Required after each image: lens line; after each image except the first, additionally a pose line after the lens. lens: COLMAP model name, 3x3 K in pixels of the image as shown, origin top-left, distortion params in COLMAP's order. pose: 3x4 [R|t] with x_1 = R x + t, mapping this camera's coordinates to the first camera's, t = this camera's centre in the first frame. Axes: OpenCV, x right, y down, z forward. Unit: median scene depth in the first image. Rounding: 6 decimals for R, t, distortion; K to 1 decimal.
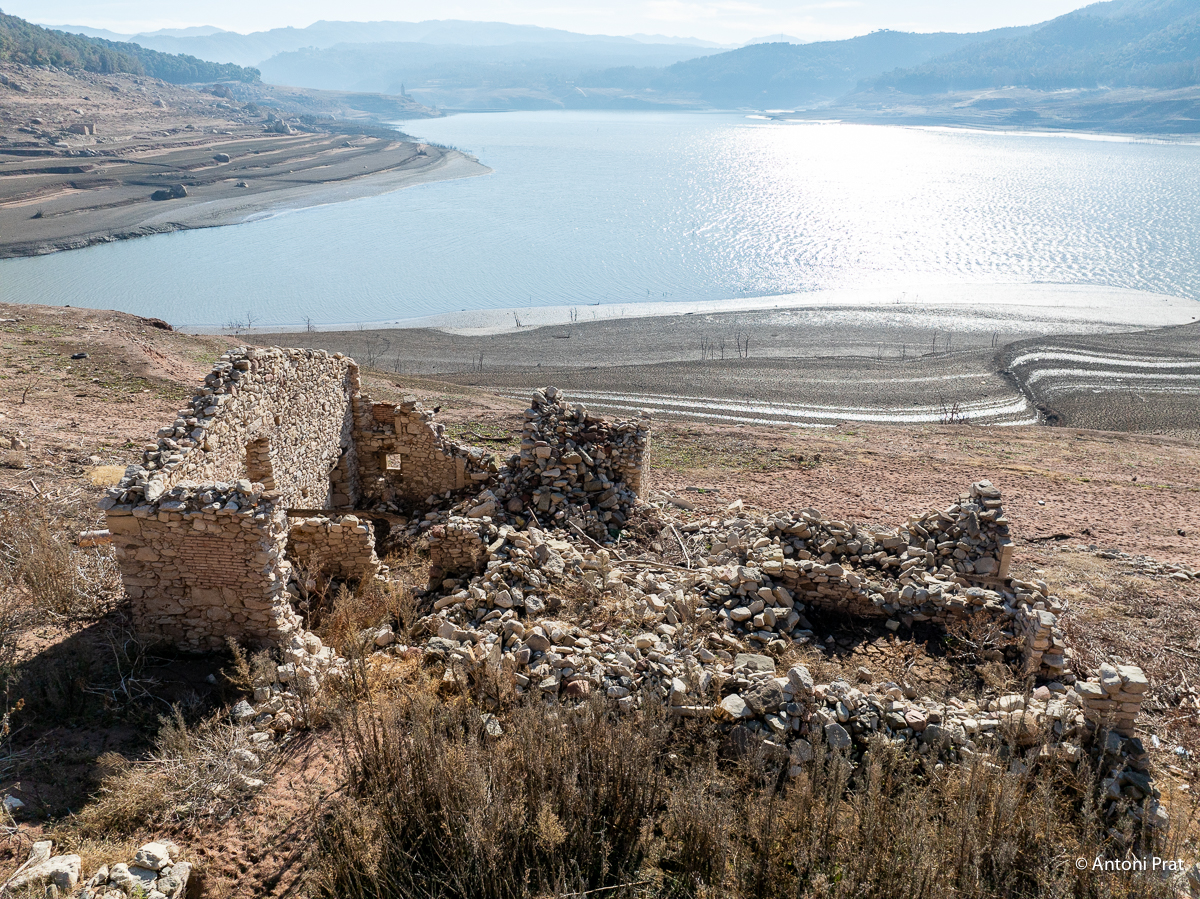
lens RADIAL K [[848.0, 0, 600.4], [0, 848.0, 447.2], [0, 0, 1]] dist [-0.045562, 0.019299]
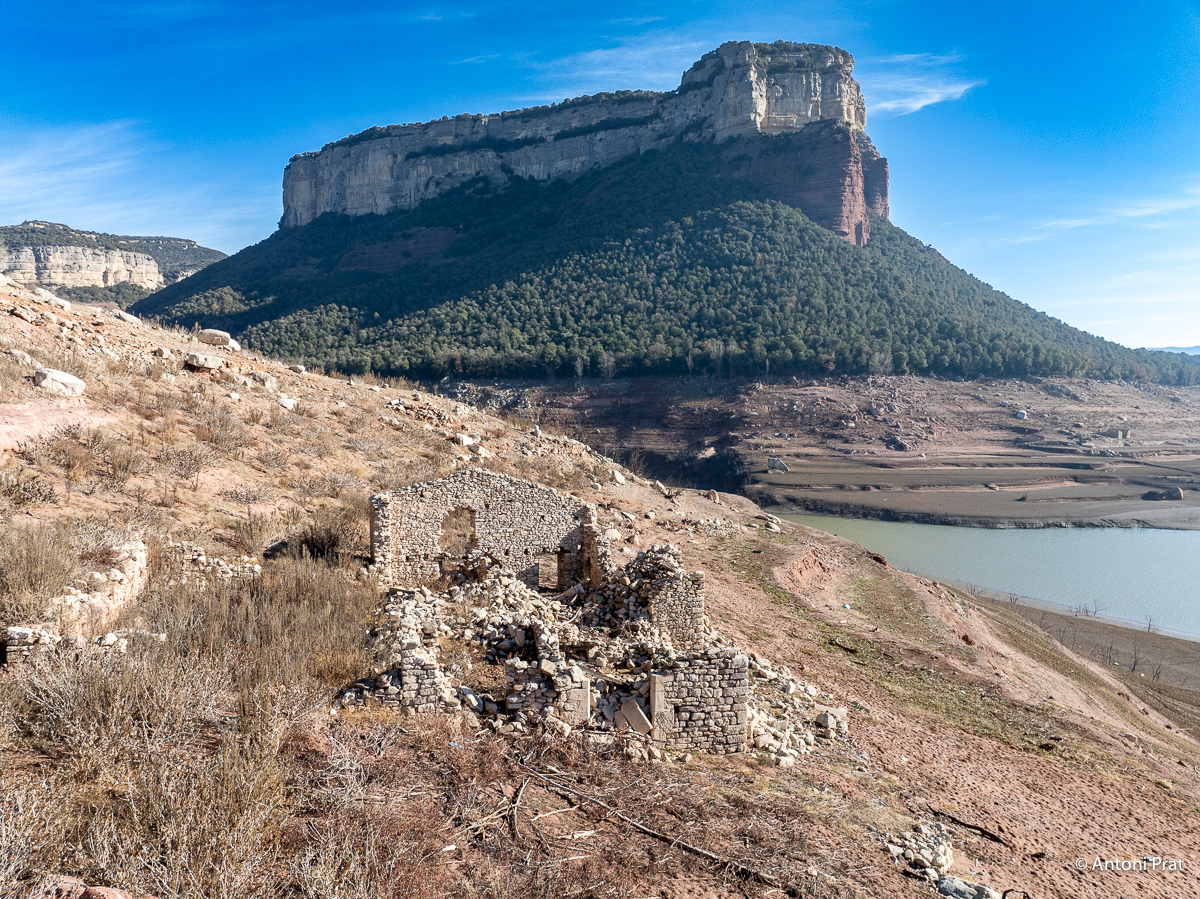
lens RADIAL K [[848.0, 0, 599.4], [0, 848.0, 440.8], [0, 0, 1]] dist [-0.045562, 0.019299]
pose [[0.410710, 0.030180, -0.911266, 0.130098], [-0.351574, 0.927404, -0.127740, -0.000931], [0.841257, 0.372841, 0.391505, 0.028556]]
